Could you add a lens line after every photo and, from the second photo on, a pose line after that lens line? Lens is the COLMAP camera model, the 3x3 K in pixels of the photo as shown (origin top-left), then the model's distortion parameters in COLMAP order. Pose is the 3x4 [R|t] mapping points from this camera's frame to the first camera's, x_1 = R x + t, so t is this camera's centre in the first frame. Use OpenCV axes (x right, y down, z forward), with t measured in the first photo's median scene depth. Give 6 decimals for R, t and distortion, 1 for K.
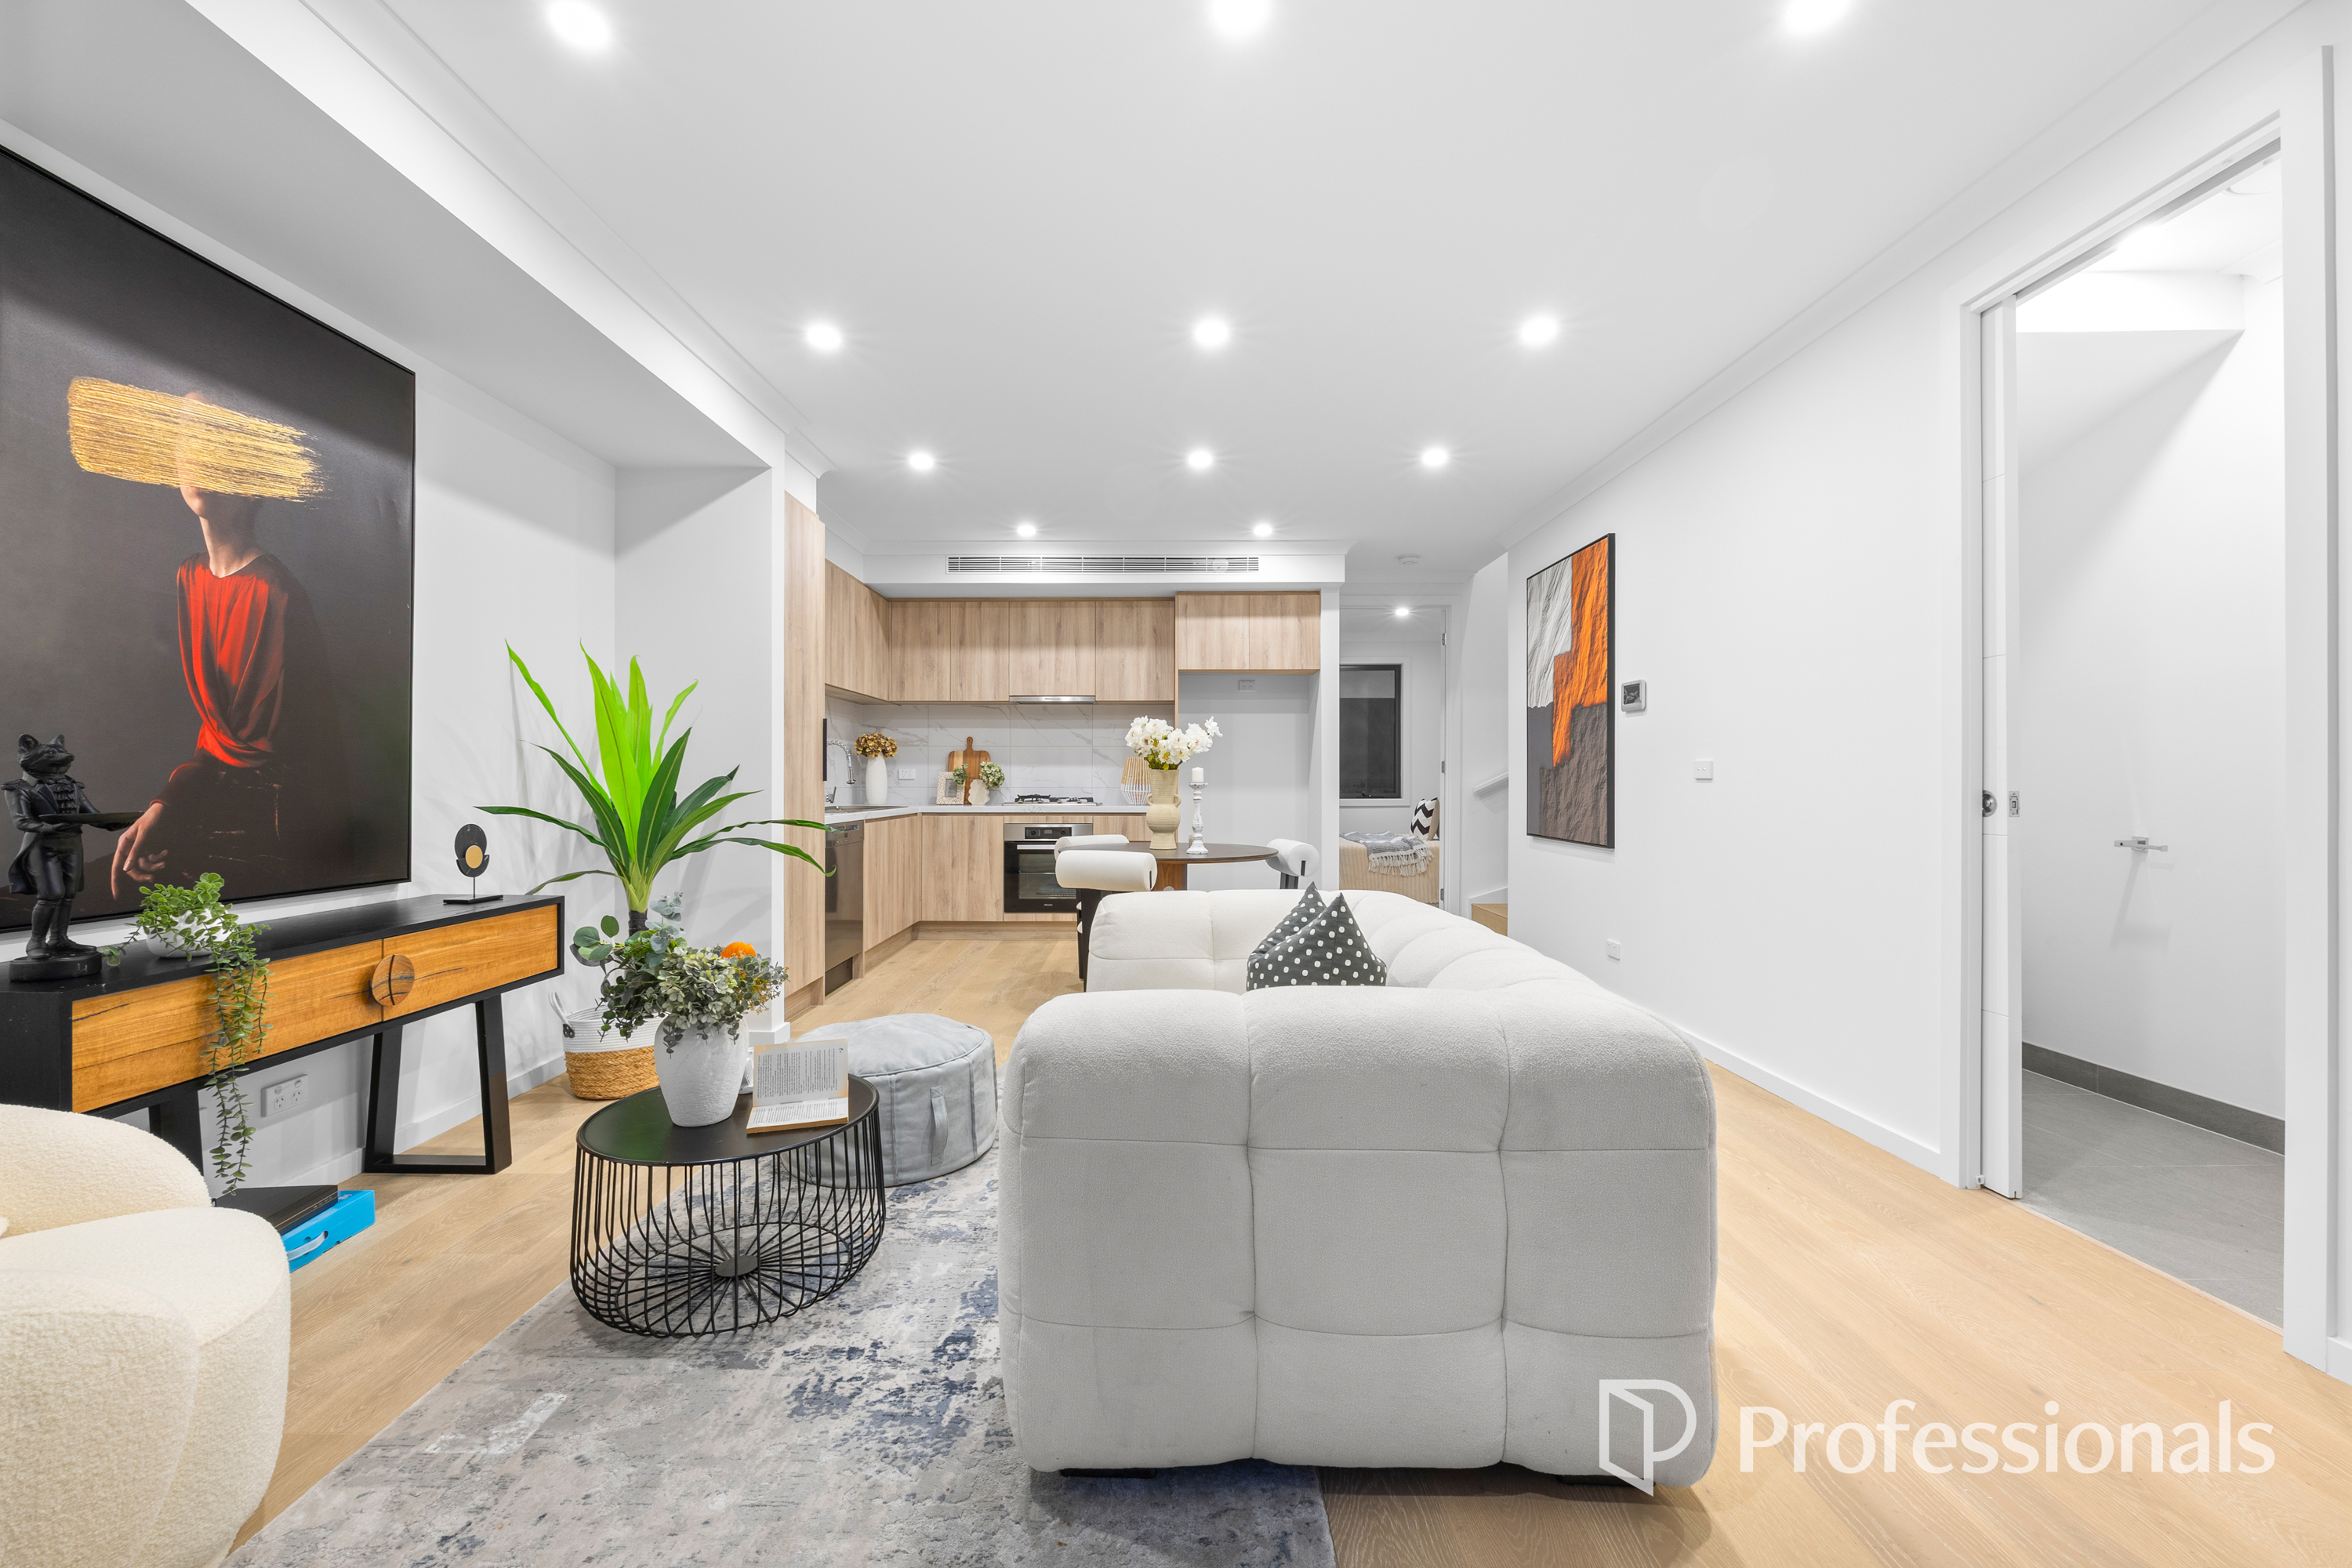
lens RADIAL K [[929.8, 0, 1162.4], [0, 929.8, 775.9], [0, 0, 1]] dist [-0.000061, -0.000223]
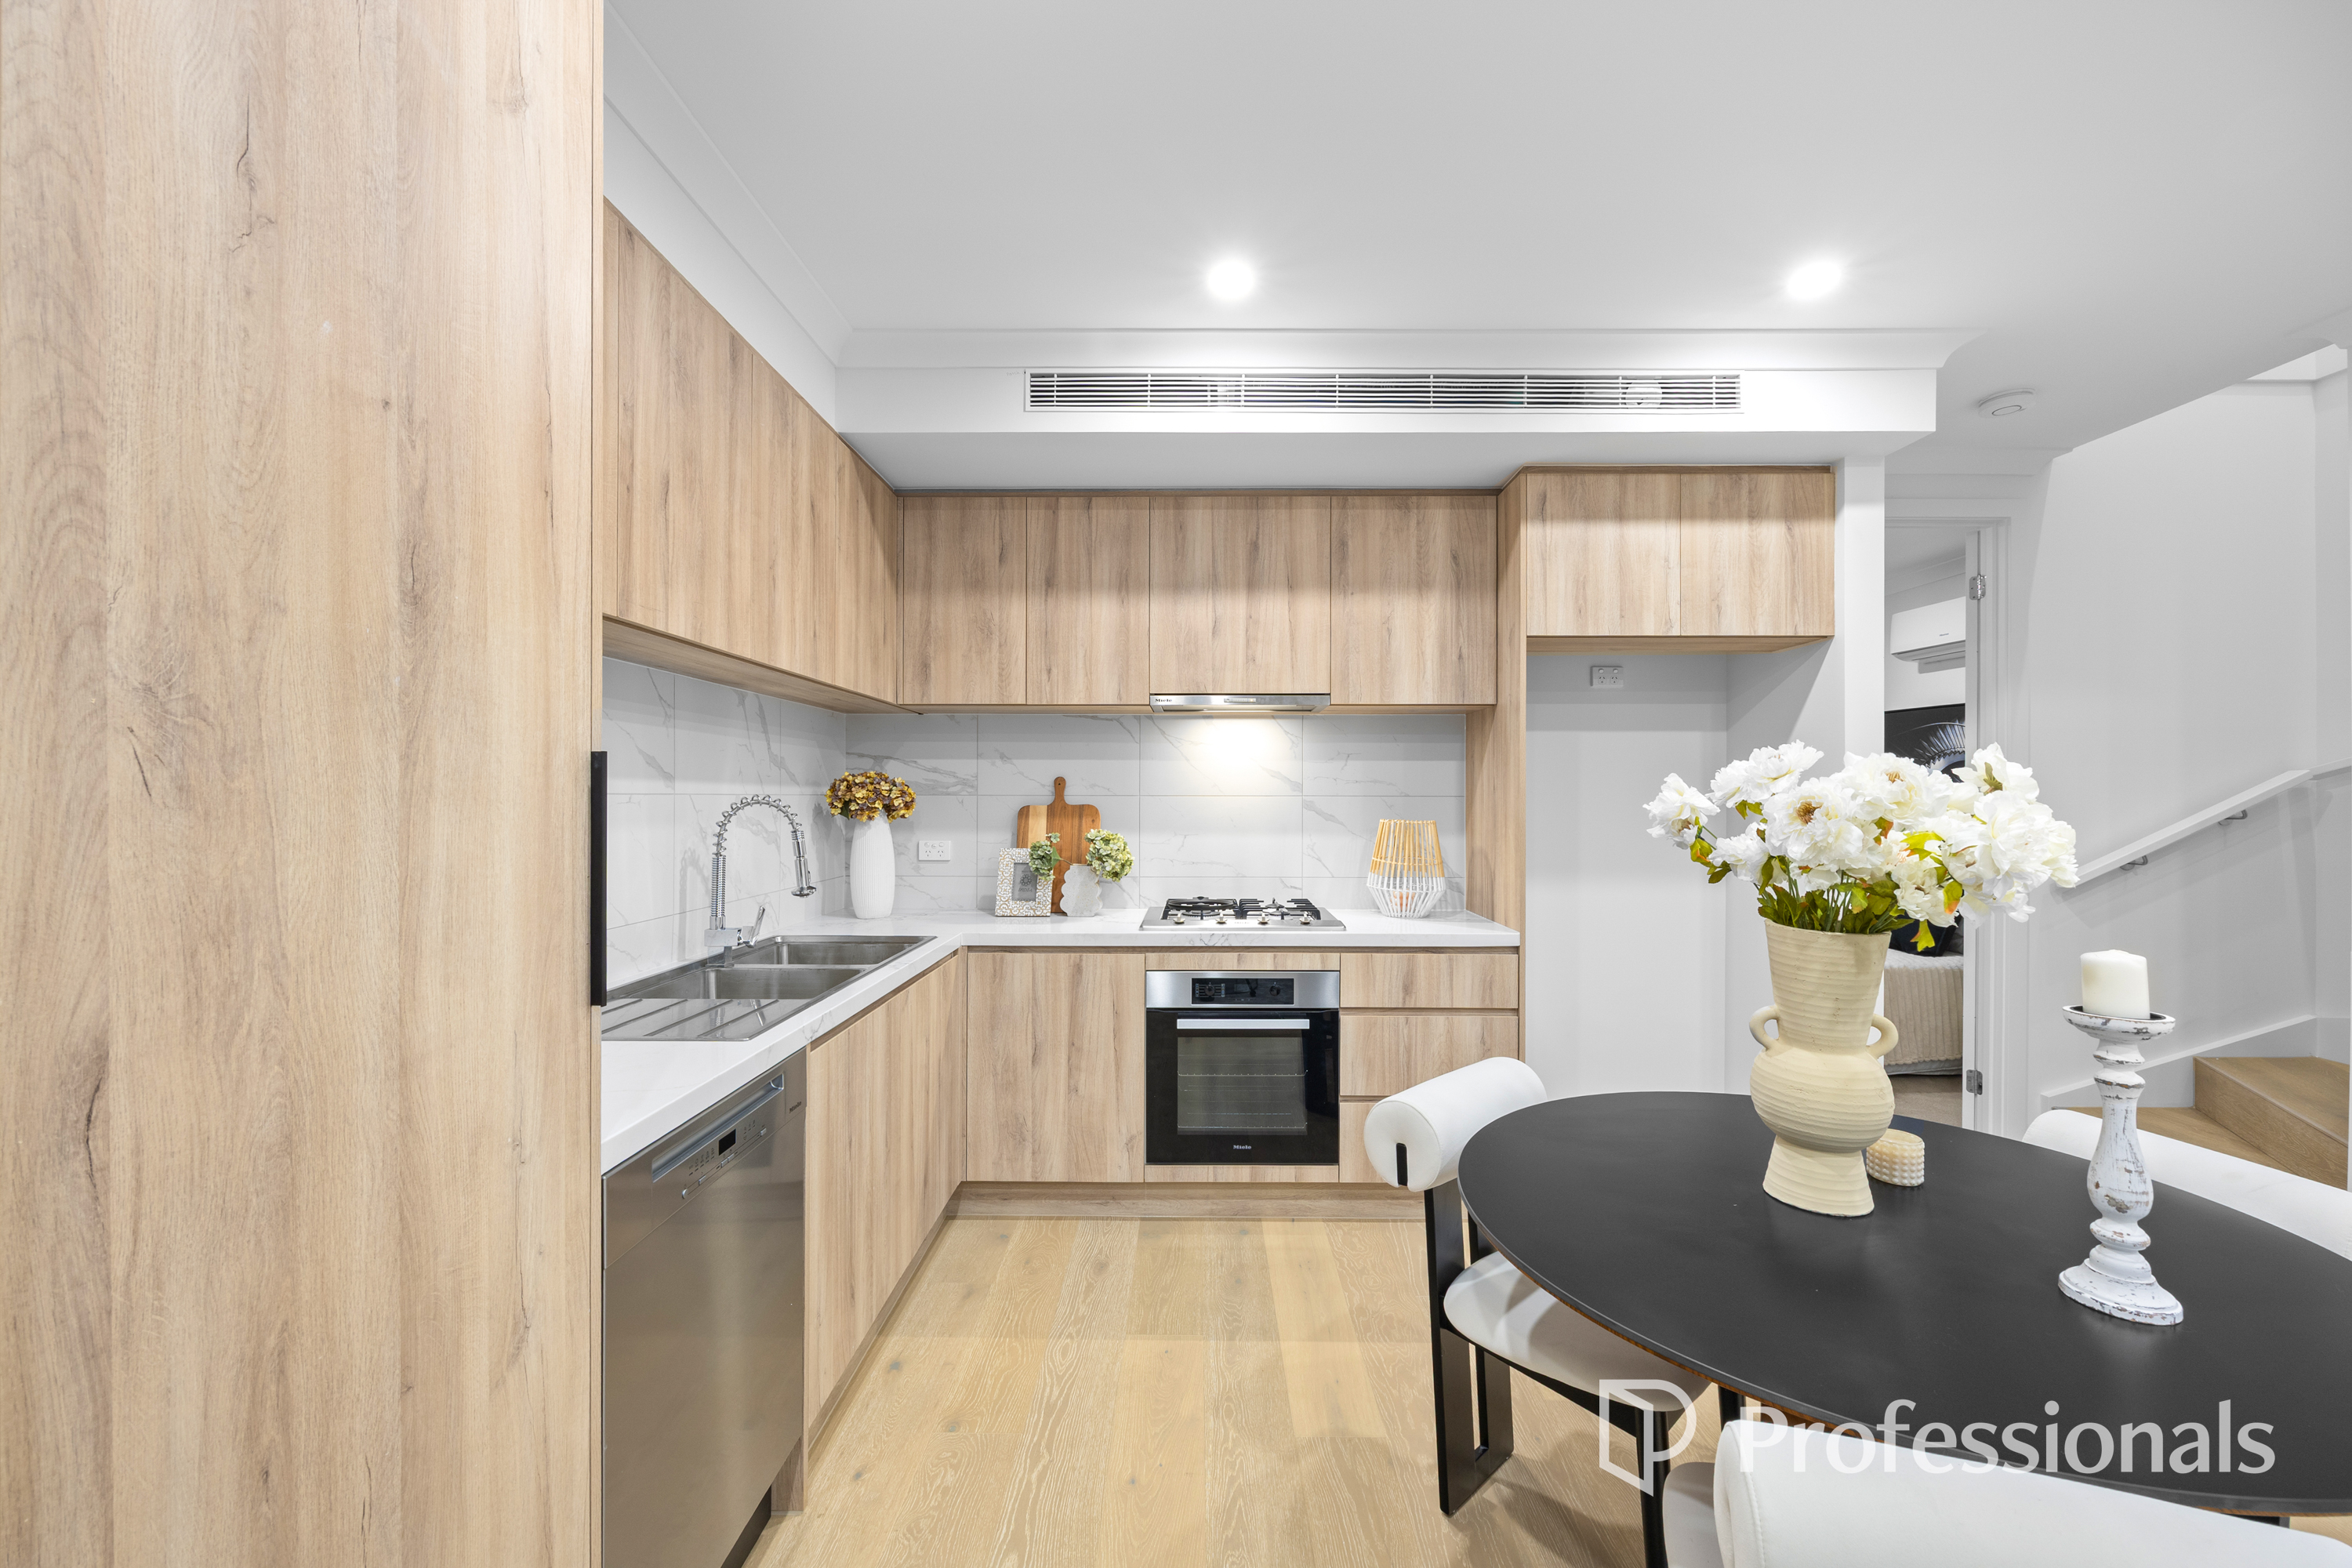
lens RADIAL K [[929.8, 0, 1189.4], [0, 929.8, 788.7], [0, 0, 1]] dist [-0.000061, -0.000223]
pose [[0.999998, 0.000862, 0.001723, -0.145340], [-0.000859, 0.999998, -0.001990, -0.036499], [-0.001724, 0.001988, 0.999997, 0.523475]]
